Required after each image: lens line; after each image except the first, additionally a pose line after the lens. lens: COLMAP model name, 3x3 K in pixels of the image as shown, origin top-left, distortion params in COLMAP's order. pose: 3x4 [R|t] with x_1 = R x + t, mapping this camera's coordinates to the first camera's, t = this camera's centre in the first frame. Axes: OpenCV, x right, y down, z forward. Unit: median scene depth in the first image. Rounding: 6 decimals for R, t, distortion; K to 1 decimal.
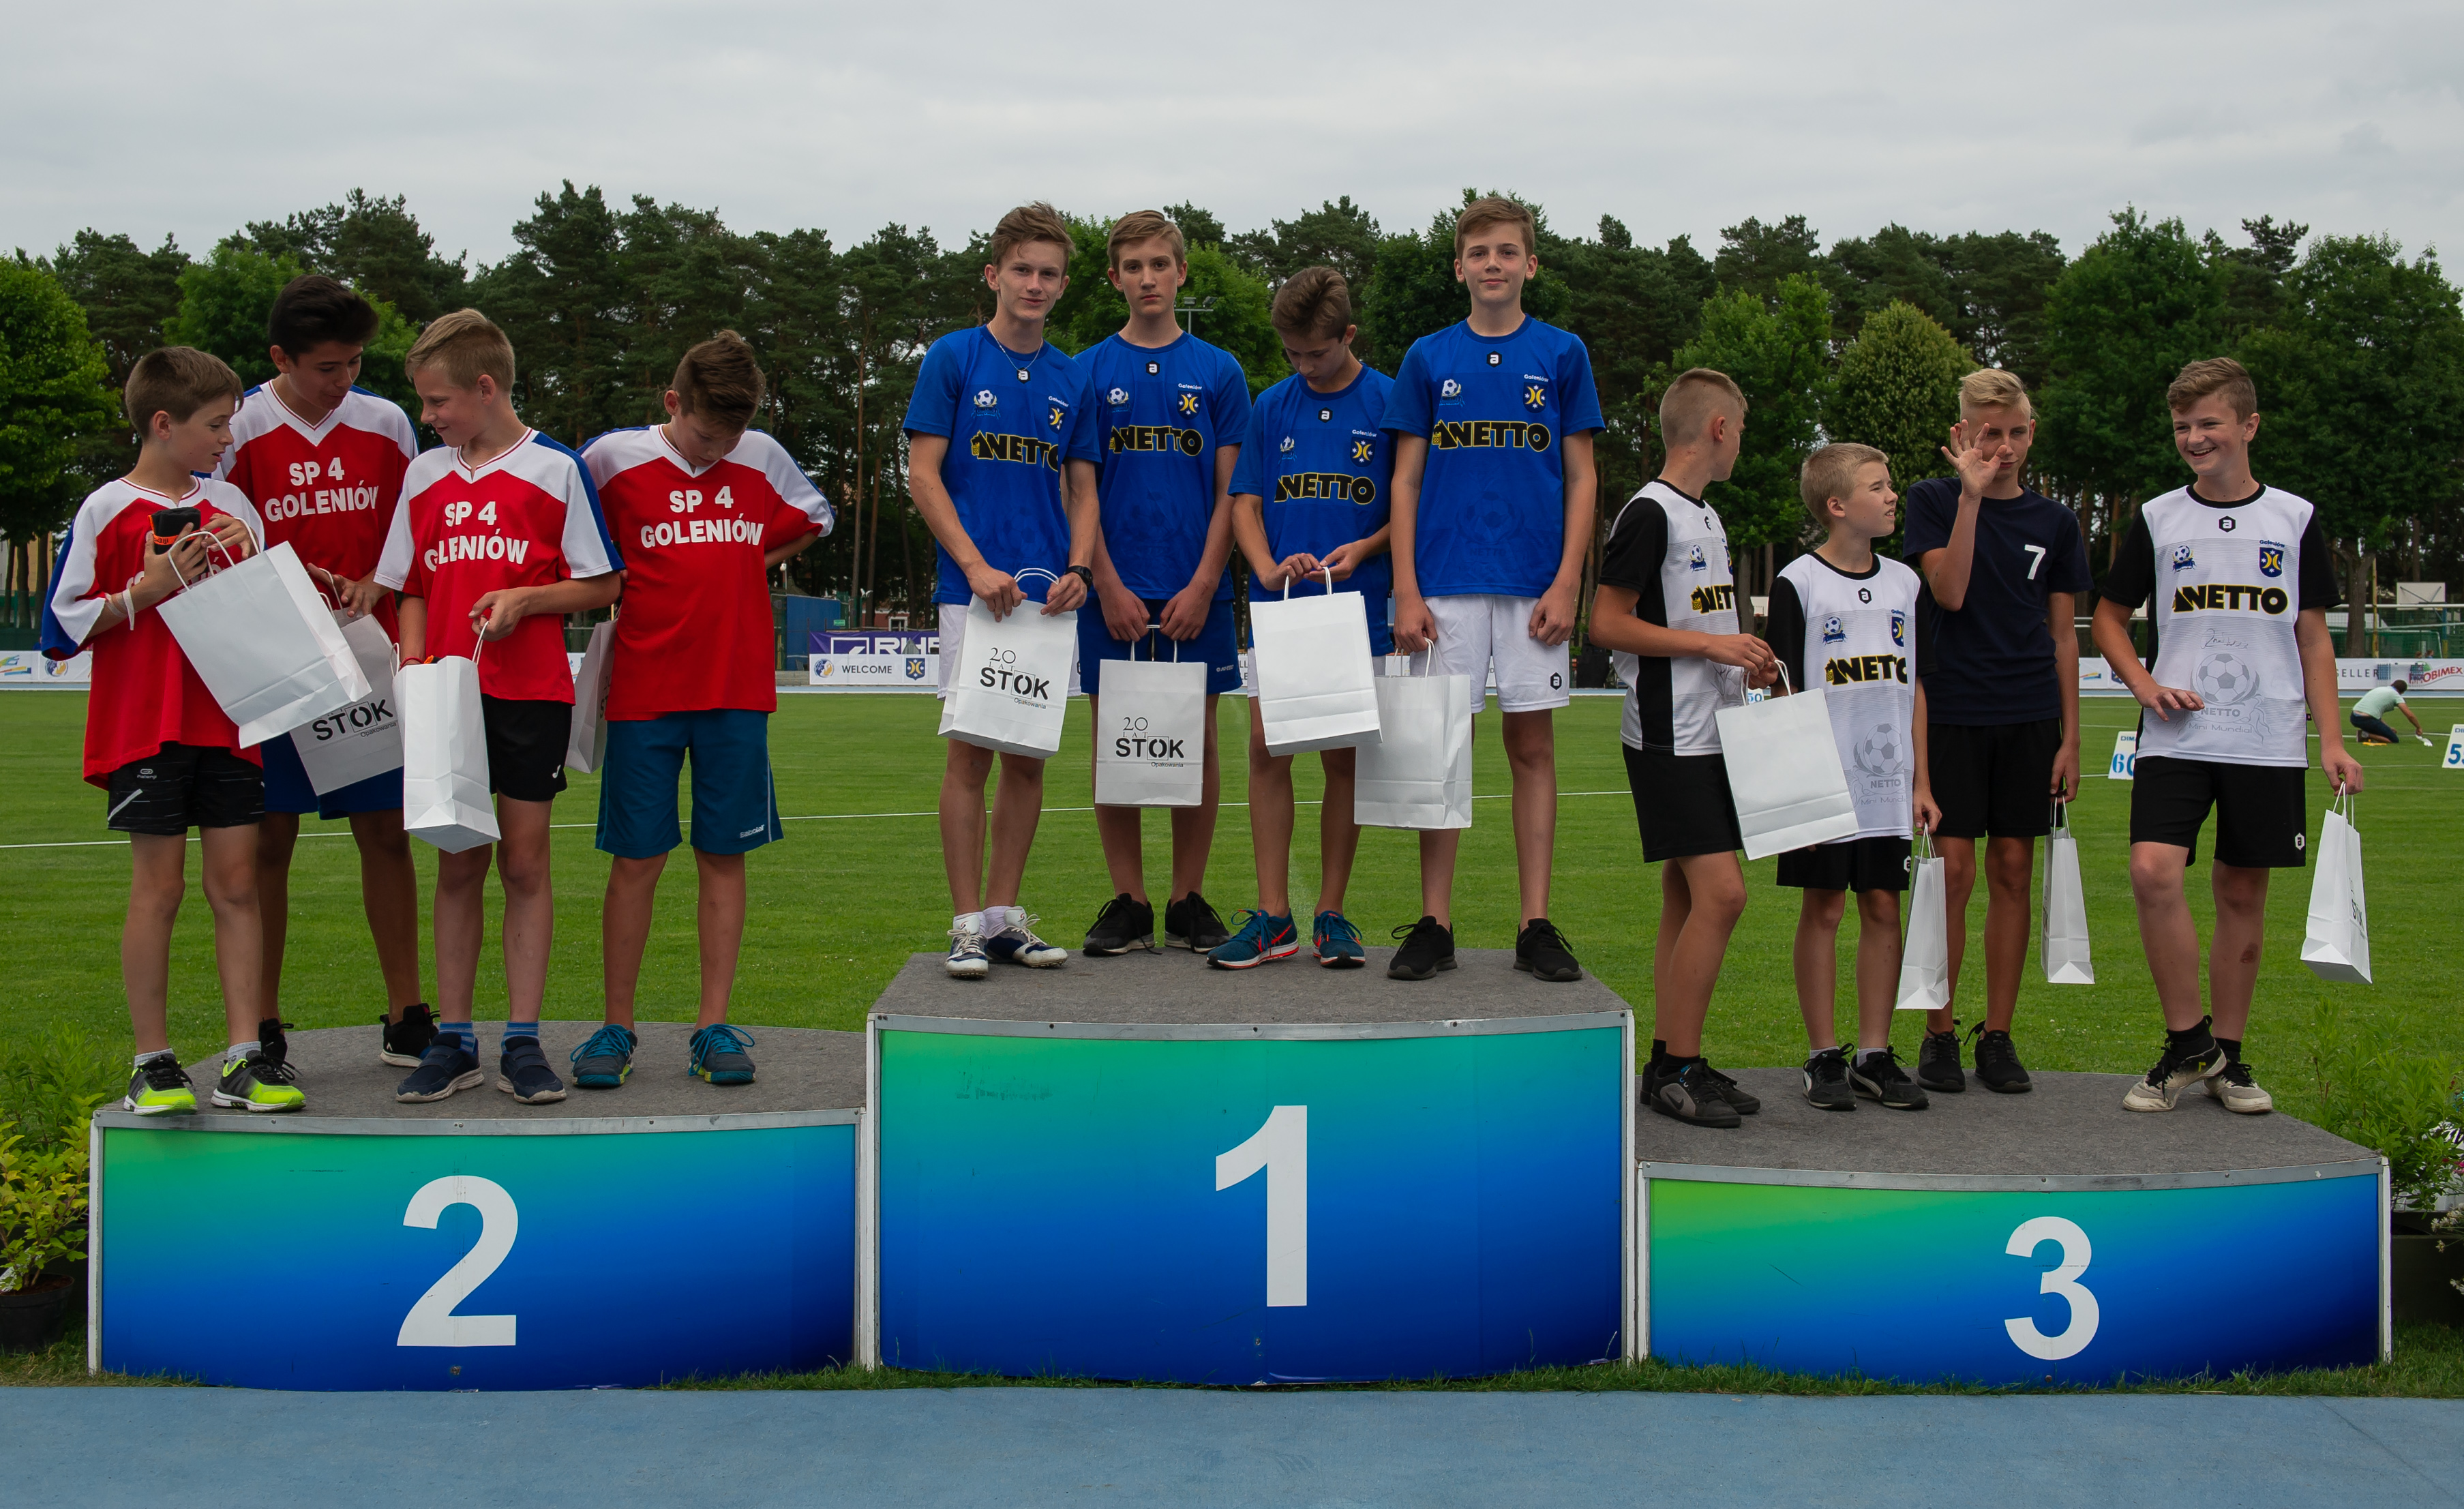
lens RADIAL K [[2521.9, 0, 1237.1], [0, 2521.9, 674.5], [0, 0, 1]] dist [0.013871, -0.000116]
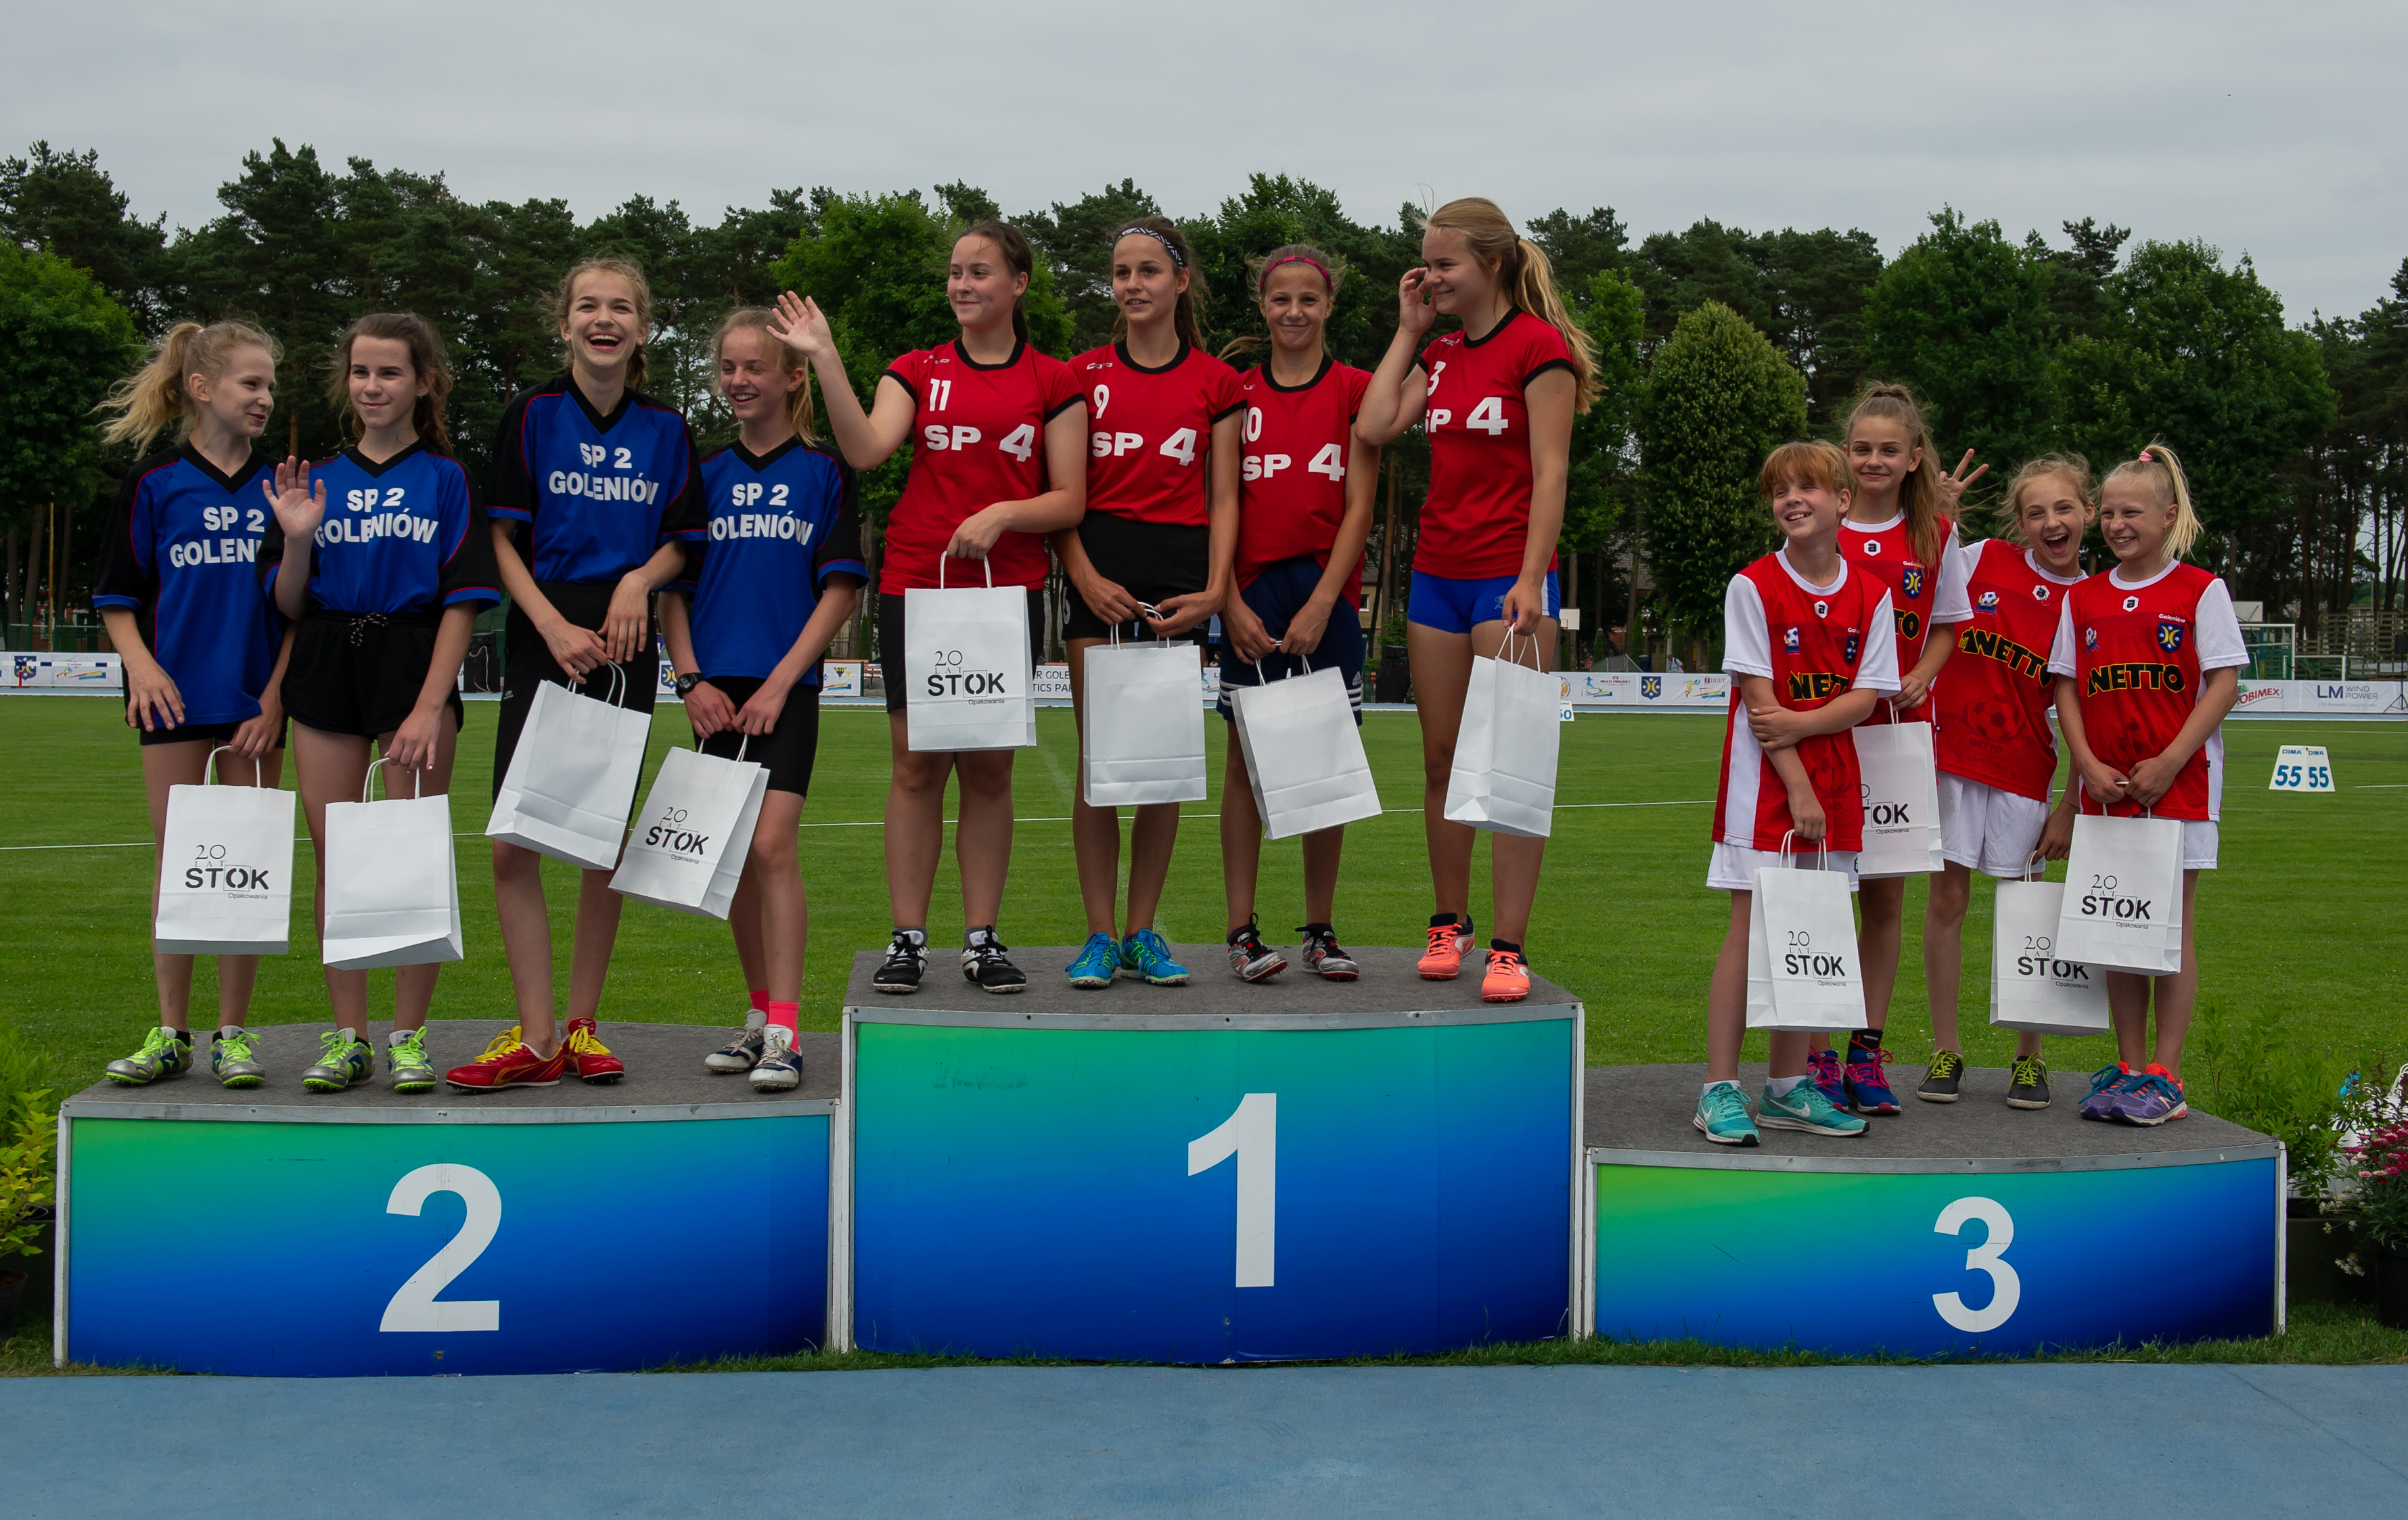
lens RADIAL K [[2676.6, 0, 1204.0], [0, 2676.6, 760.0], [0, 0, 1]] dist [0.019012, 0.037057]
pose [[0.997401, 0.006779, 0.071729, -0.080100], [-0.008736, 0.999597, 0.026994, 0.004696], [-0.071517, -0.027551, 0.997059, -0.087340]]
